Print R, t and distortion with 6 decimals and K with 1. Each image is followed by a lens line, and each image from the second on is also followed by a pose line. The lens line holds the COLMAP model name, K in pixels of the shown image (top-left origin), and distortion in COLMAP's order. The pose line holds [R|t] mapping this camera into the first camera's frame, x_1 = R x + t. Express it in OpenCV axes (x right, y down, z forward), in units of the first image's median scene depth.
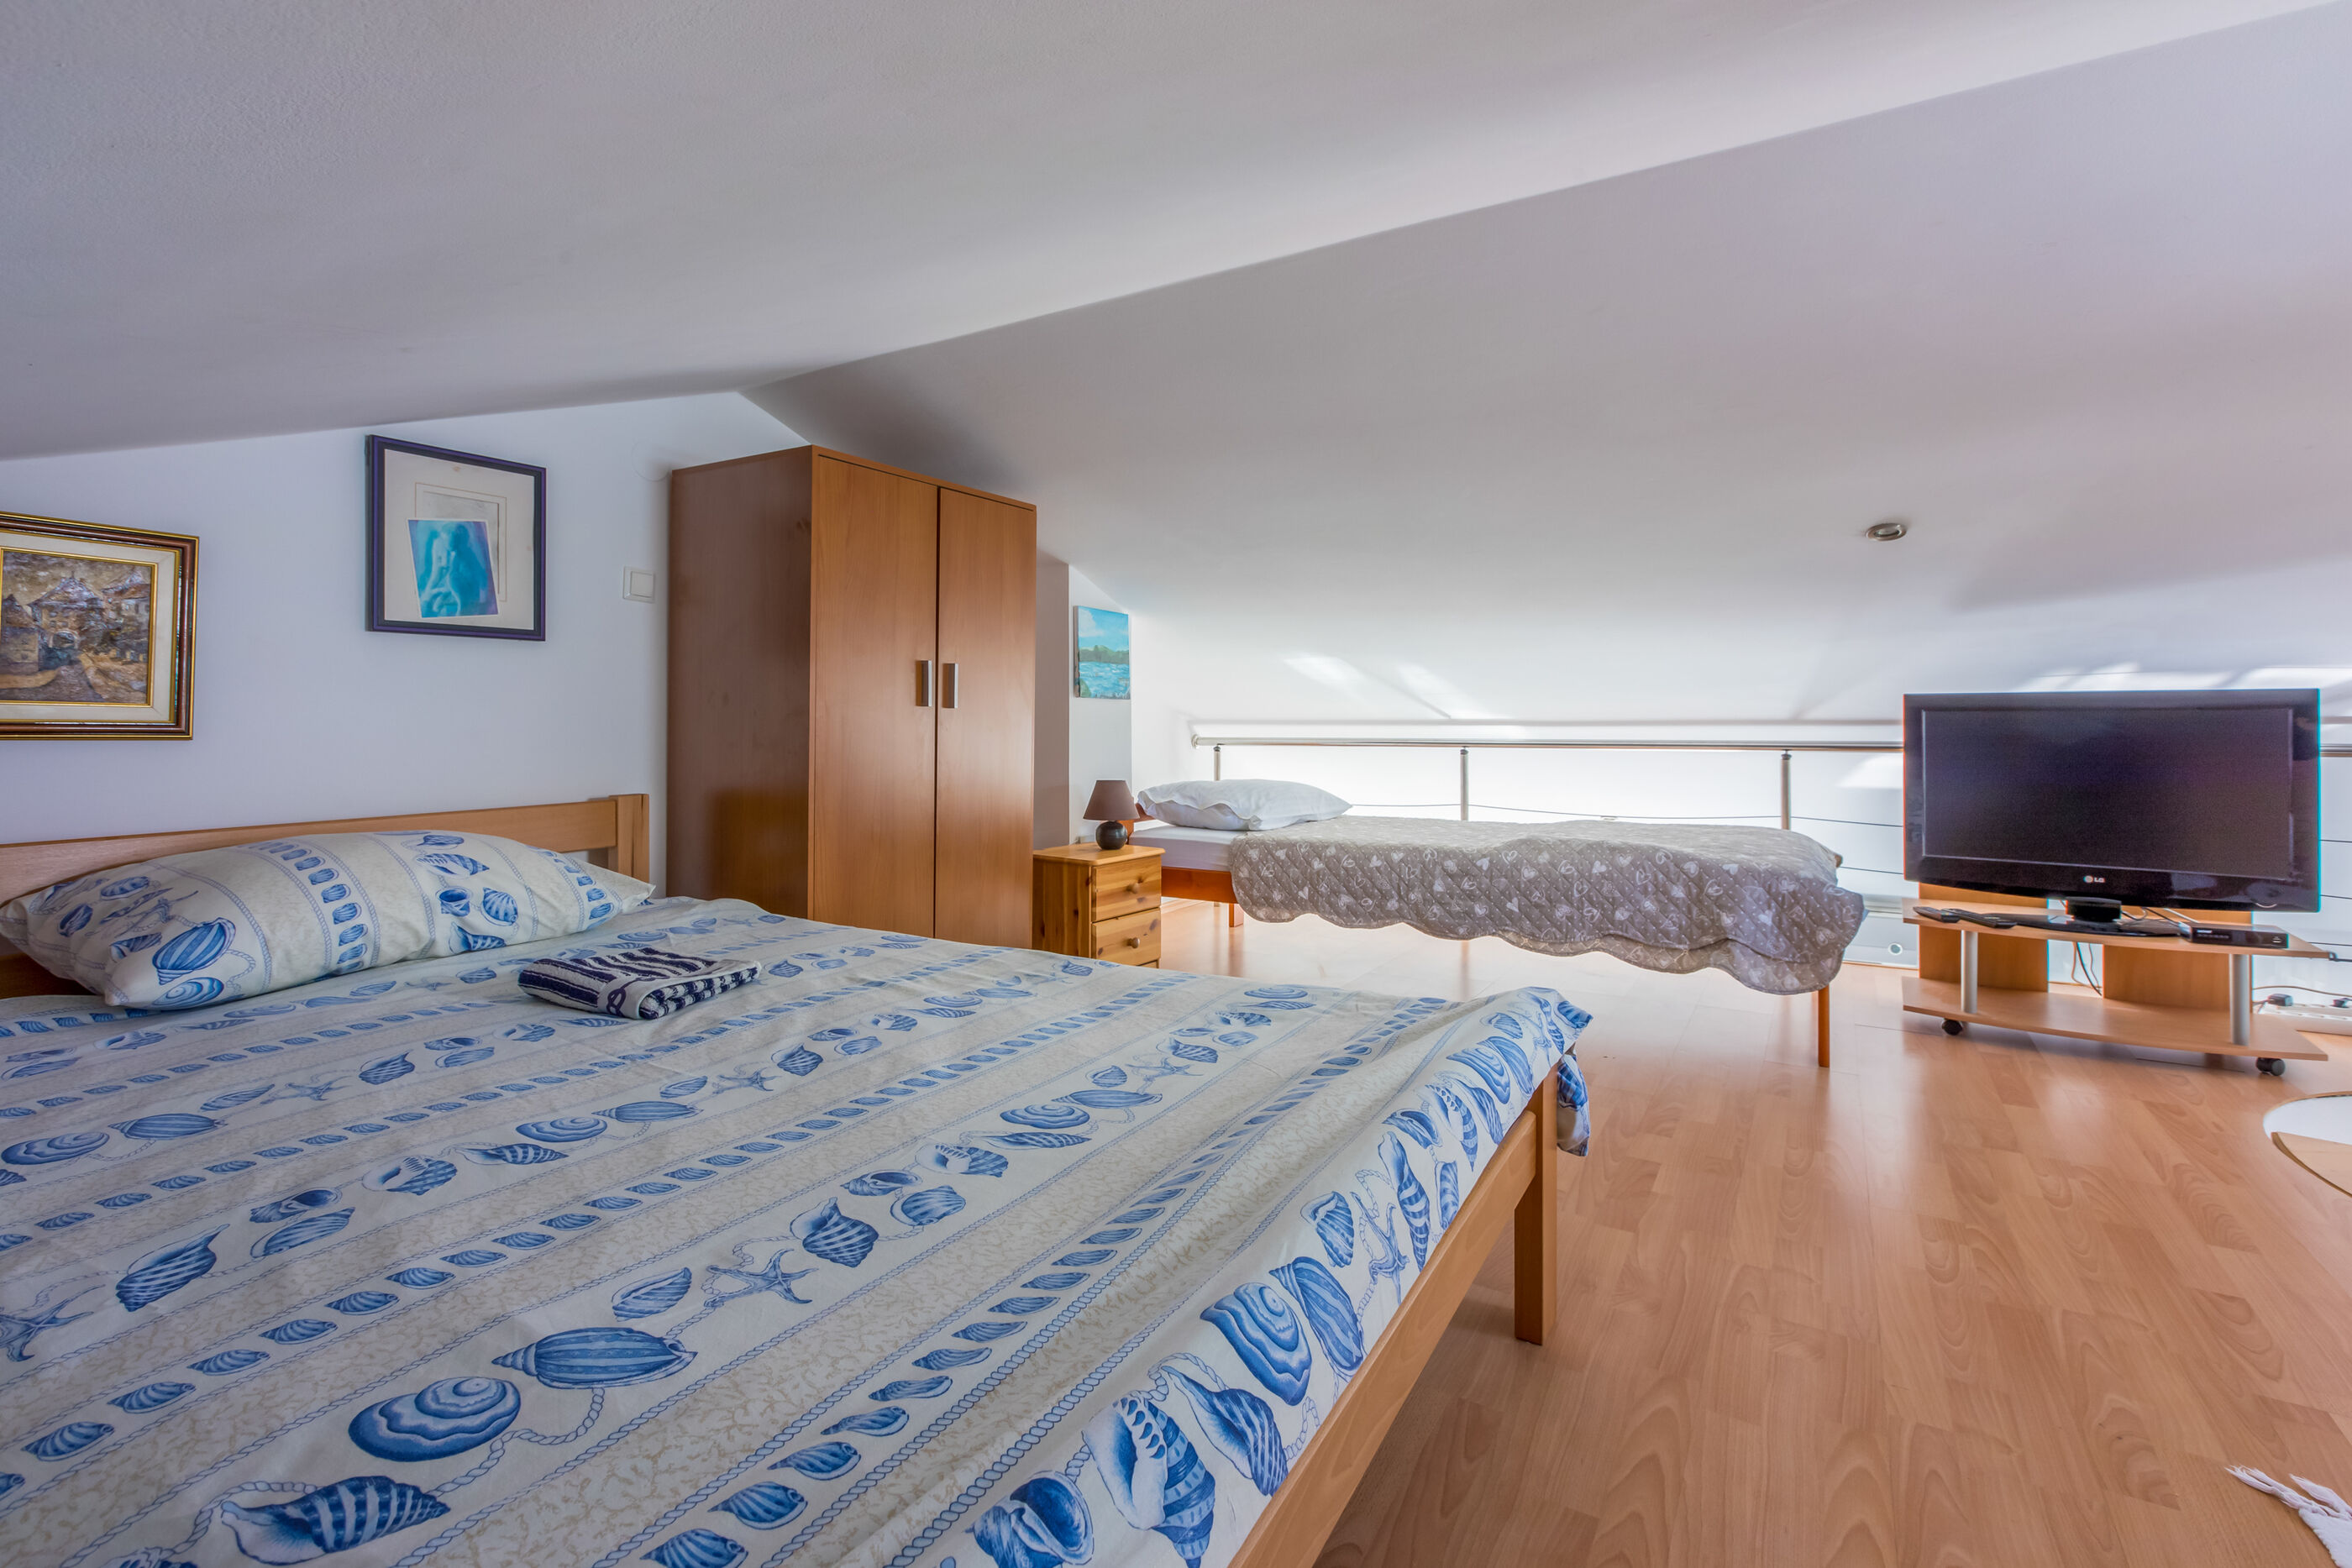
lens RADIAL K [[1083.8, 0, 1169.0], [0, 1083.8, 721.2], [0, 0, 1]] dist [-0.002018, -0.000804]
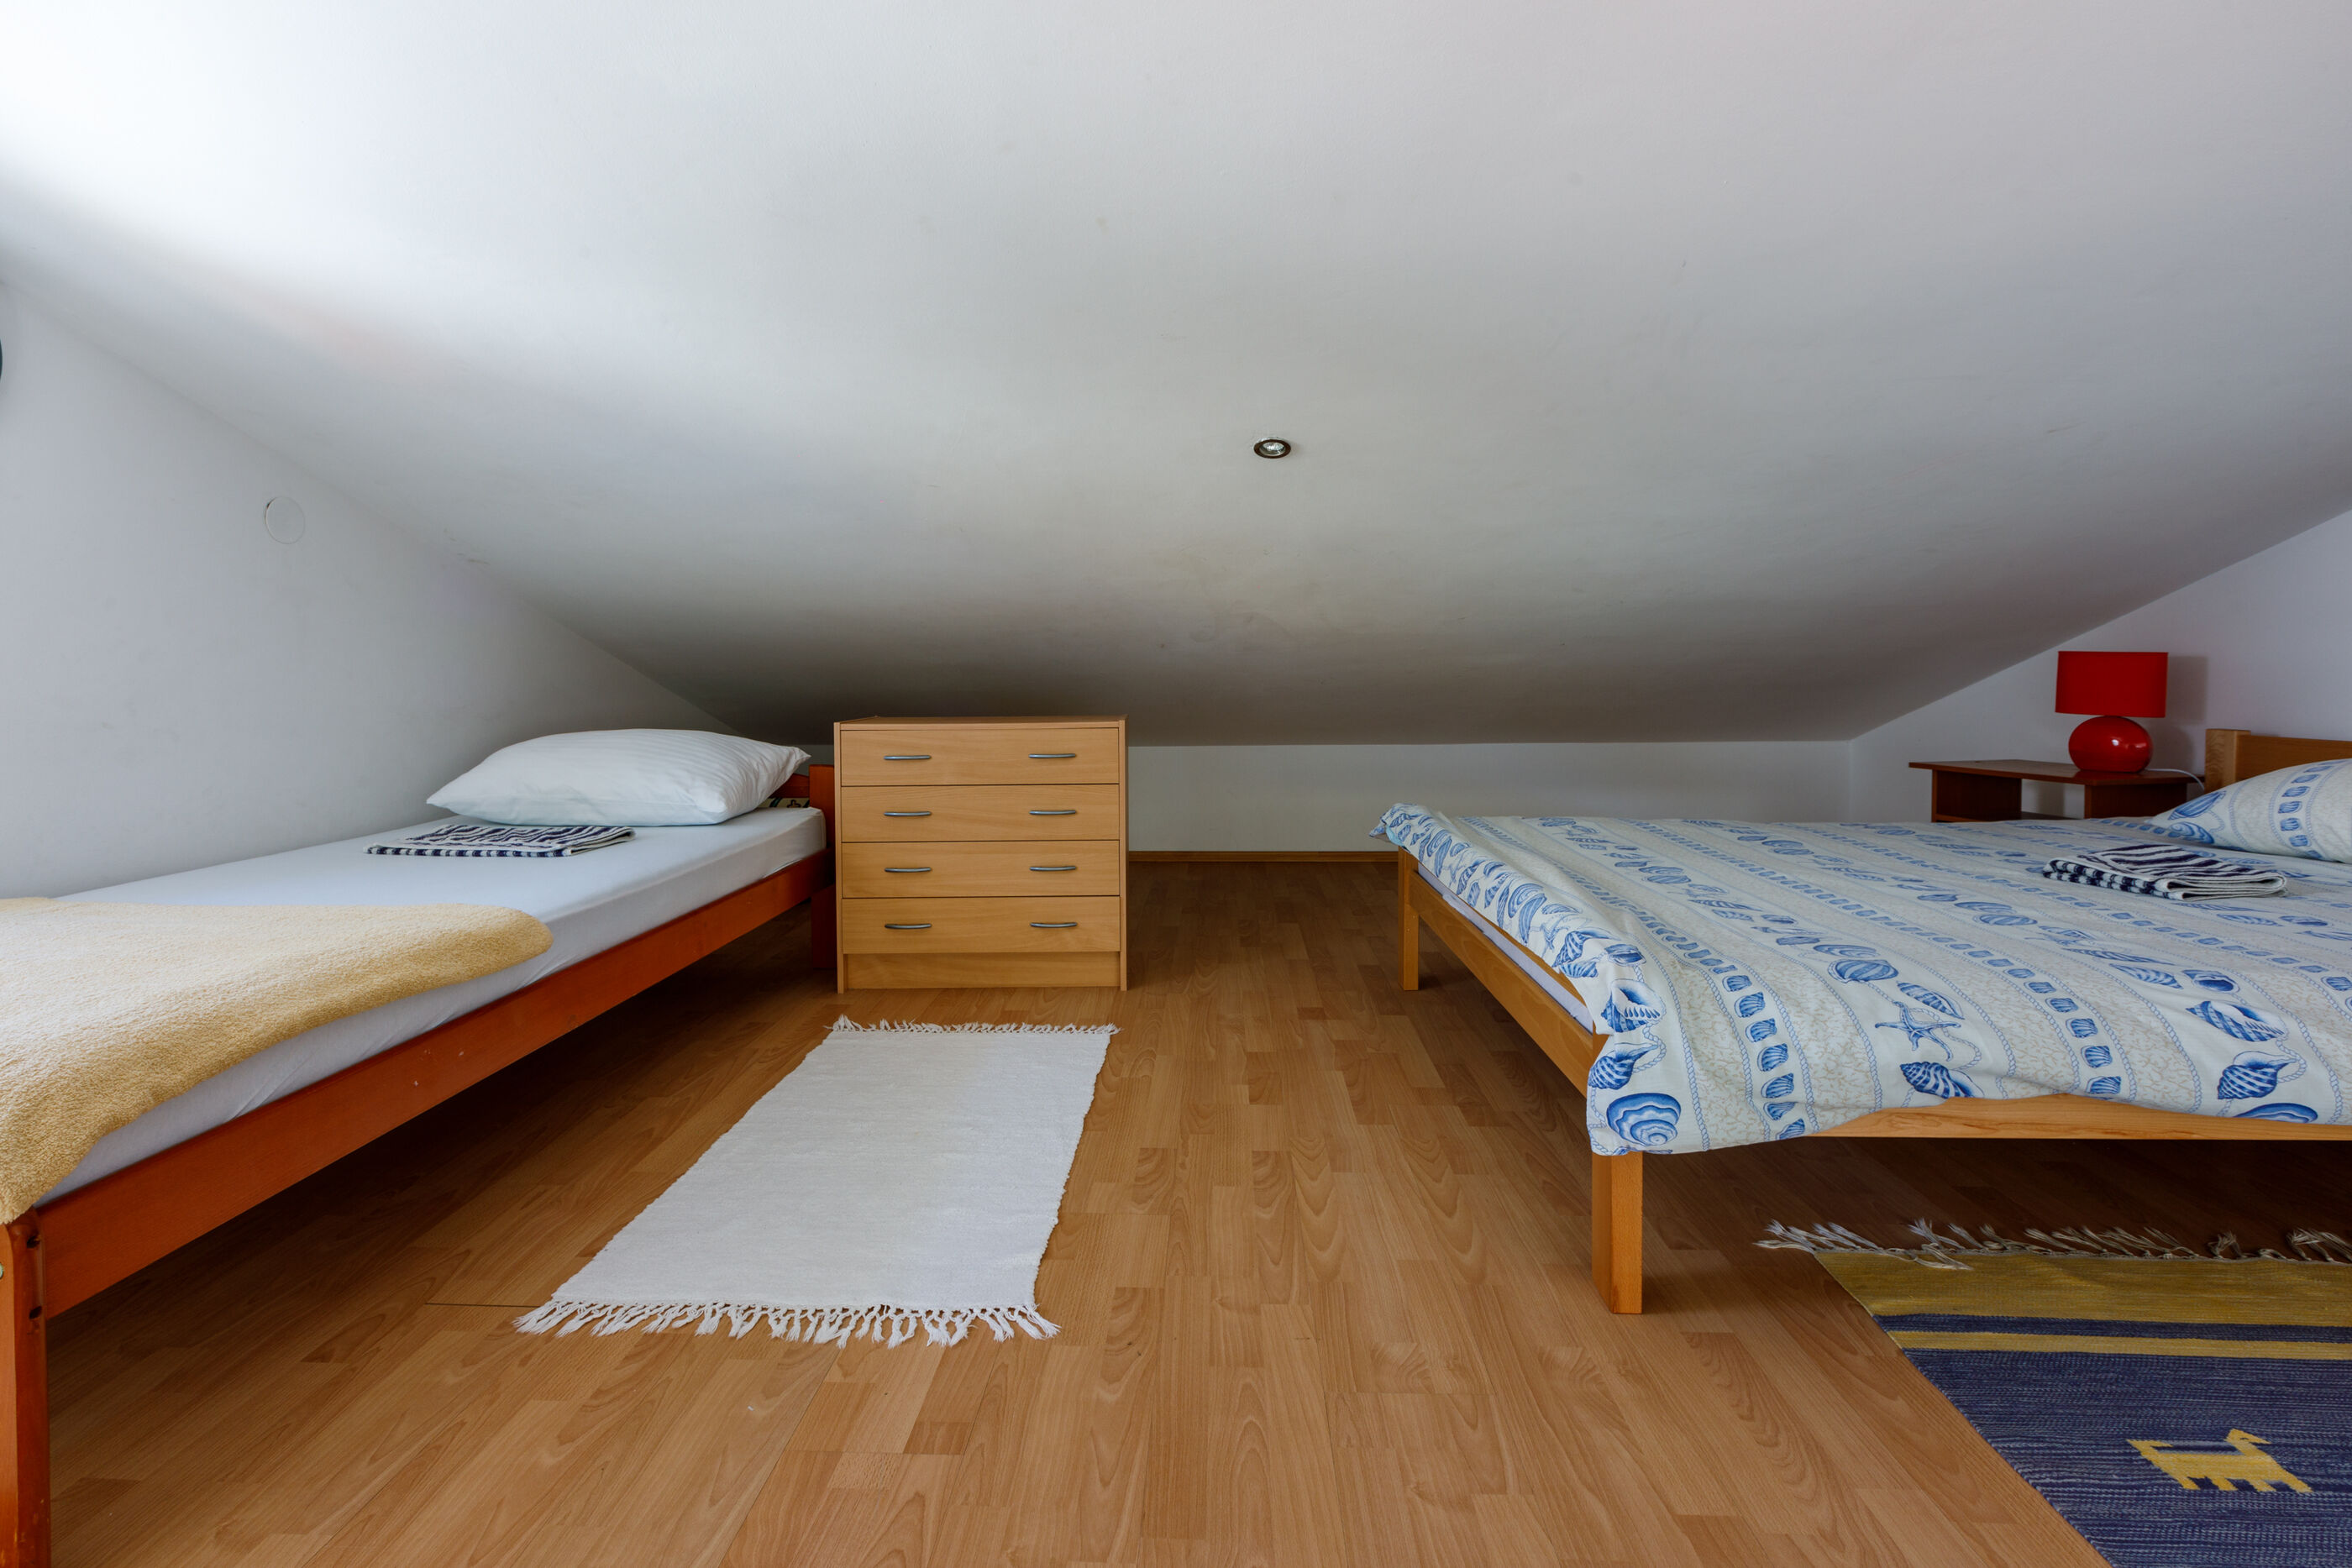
lens RADIAL K [[1048.9, 0, 1186.6], [0, 1048.9, 689.8], [0, 0, 1]] dist [-0.003111, -0.000115]
pose [[-0.871624, 0.018741, -0.489817, 0.866094], [0.008666, 0.999702, 0.022828, -0.002281], [0.490099, 0.015653, -0.871526, 1.252883]]
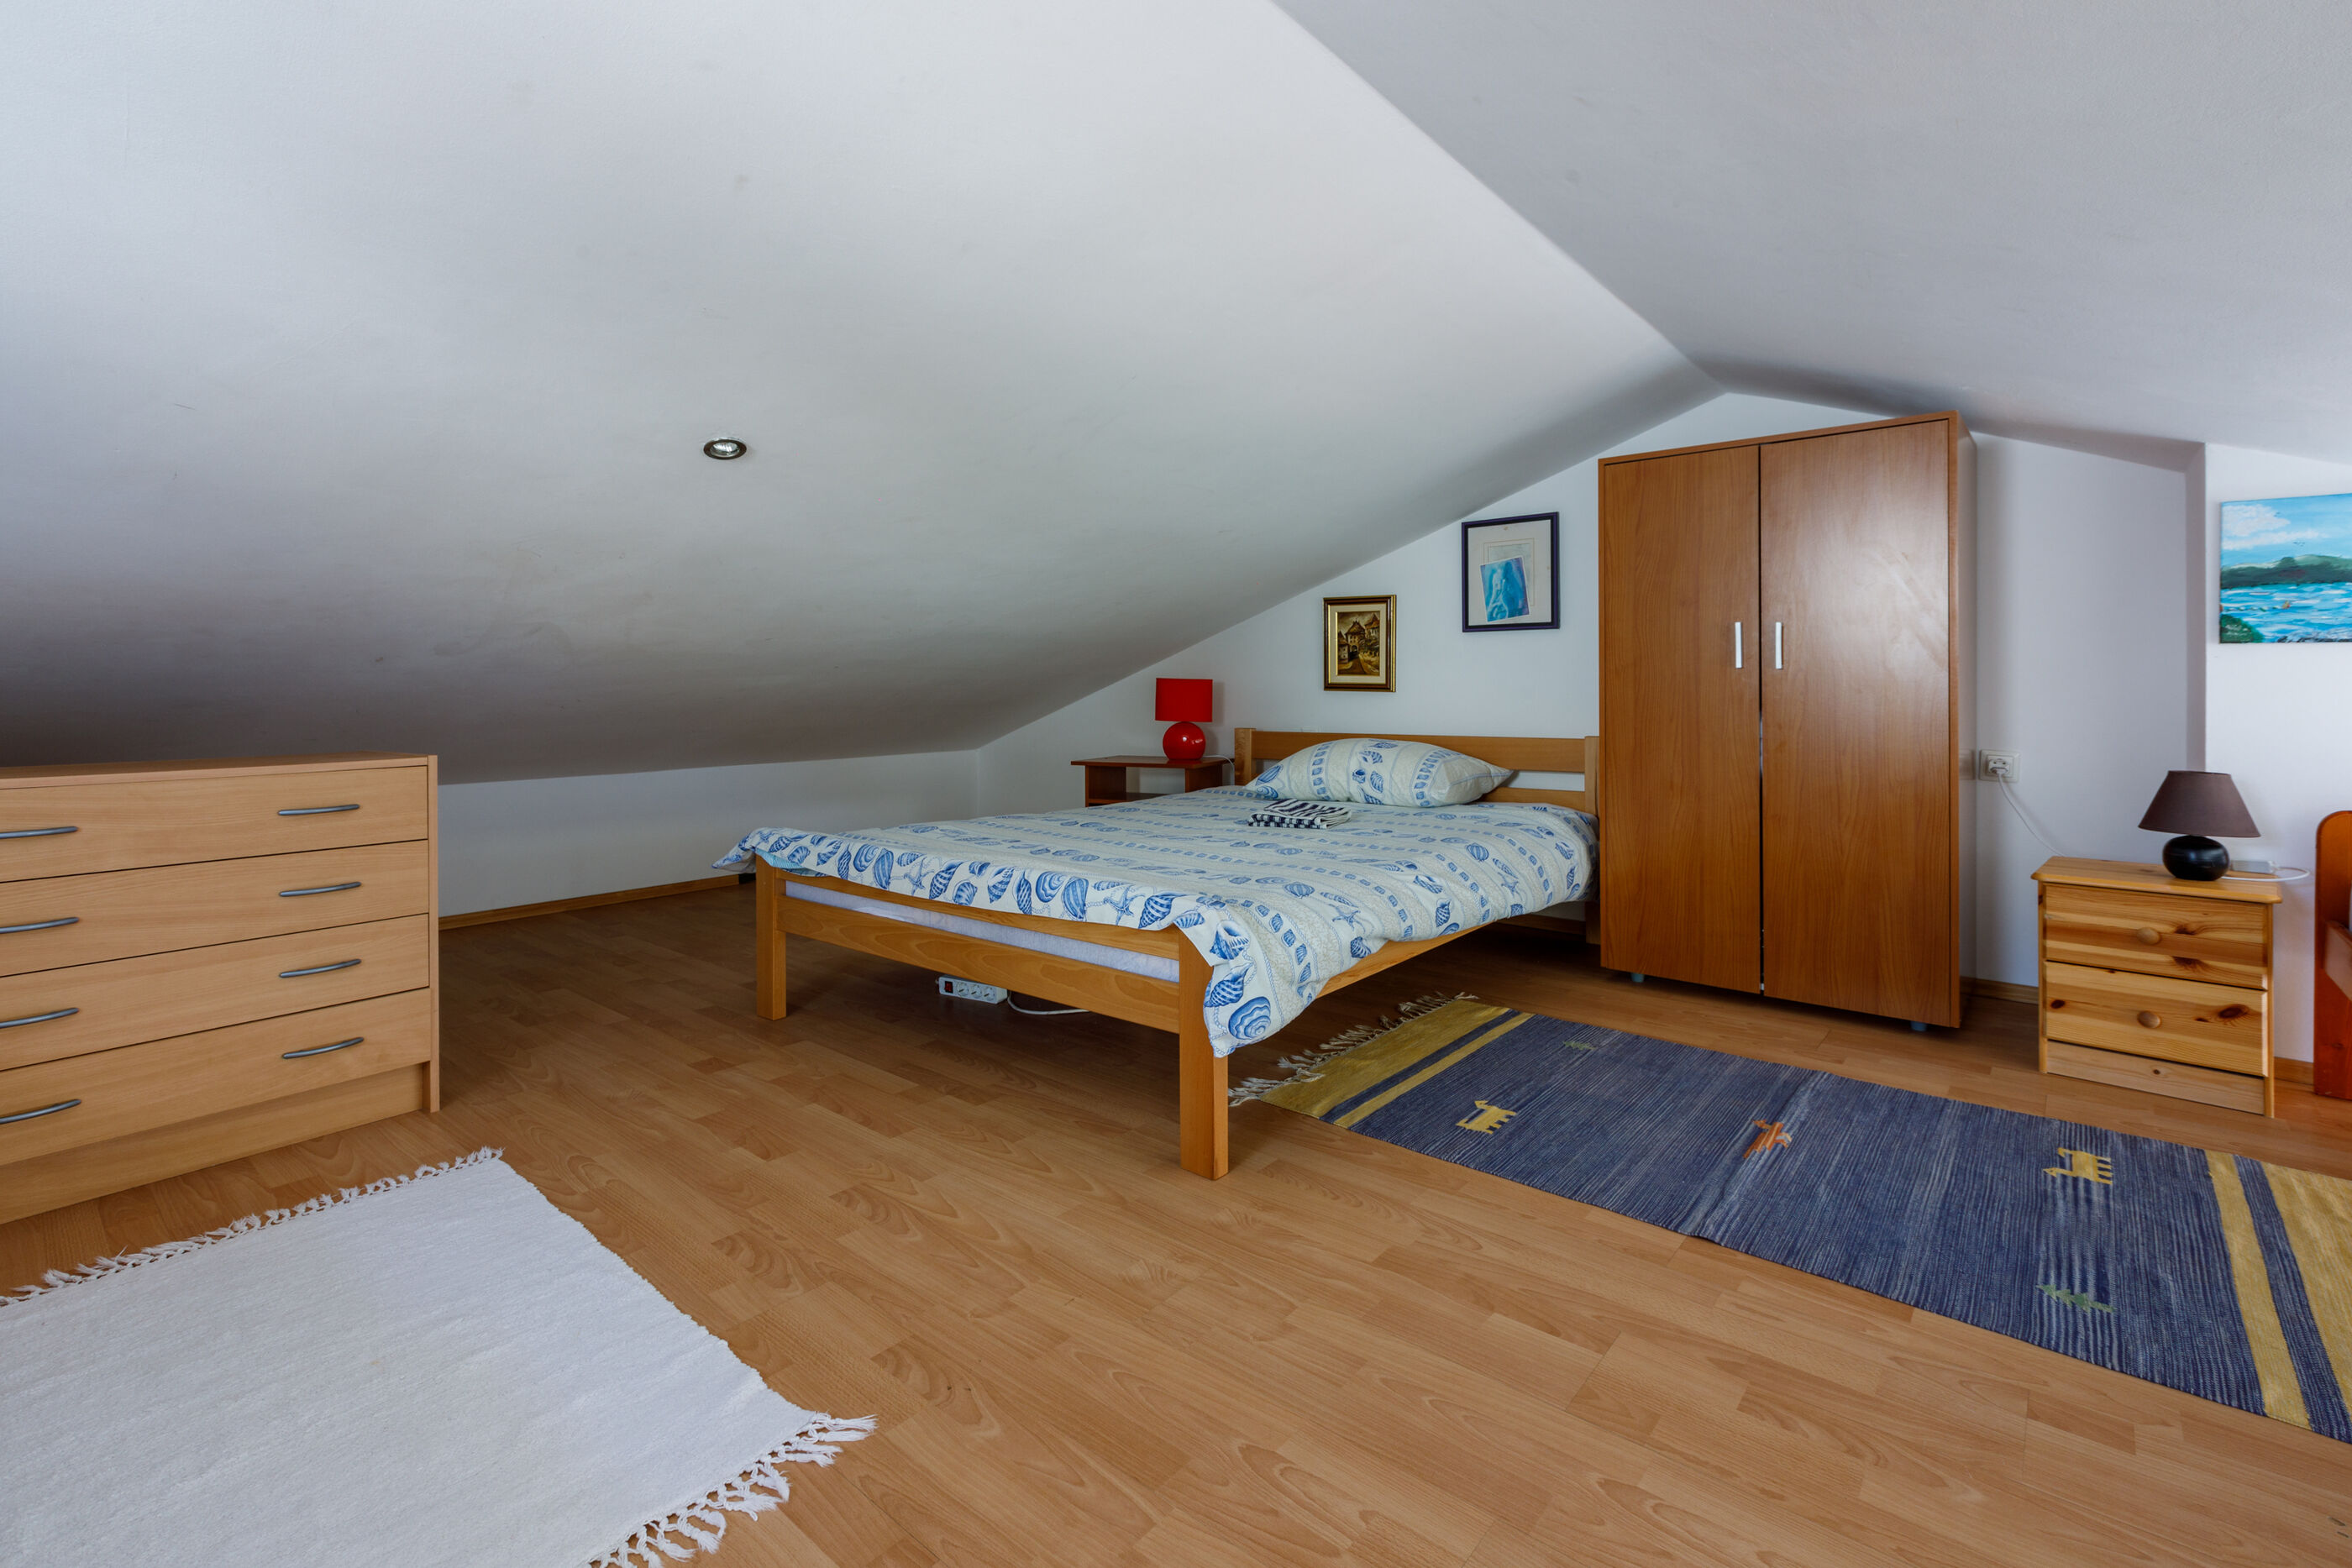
lens RADIAL K [[1042.4, 0, 1154.1], [0, 1042.4, 682.5], [0, 0, 1]] dist [-0.004967, 0.000079]
pose [[-0.161217, -0.000454, -0.986919, 1.188800], [0.003558, 0.999993, -0.001041, -0.000648], [0.986913, -0.003679, -0.161215, 0.883478]]
